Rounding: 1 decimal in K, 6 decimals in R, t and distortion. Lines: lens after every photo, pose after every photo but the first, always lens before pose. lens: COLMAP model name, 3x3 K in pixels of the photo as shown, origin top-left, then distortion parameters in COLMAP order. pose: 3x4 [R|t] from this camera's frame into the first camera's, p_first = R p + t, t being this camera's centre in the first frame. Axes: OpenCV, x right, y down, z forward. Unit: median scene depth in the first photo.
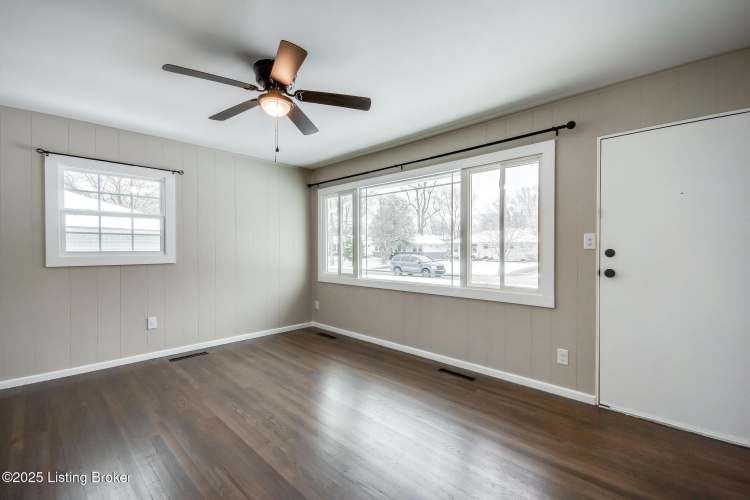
lens RADIAL K [[329.2, 0, 374.8], [0, 329.2, 253.3], [0, 0, 1]] dist [-0.000145, -0.000047]
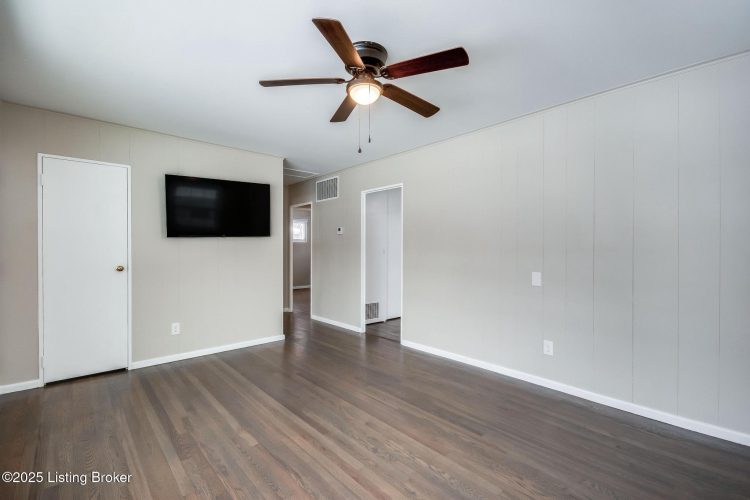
lens RADIAL K [[336.5, 0, 373.7], [0, 336.5, 249.8], [0, 0, 1]] dist [-0.000380, -0.000082]
pose [[-0.997524, -0.001645, 0.070311, -0.266839], [-0.000595, 0.999888, 0.014955, -0.015429], [-0.070327, 0.014876, -0.997413, 1.329909]]
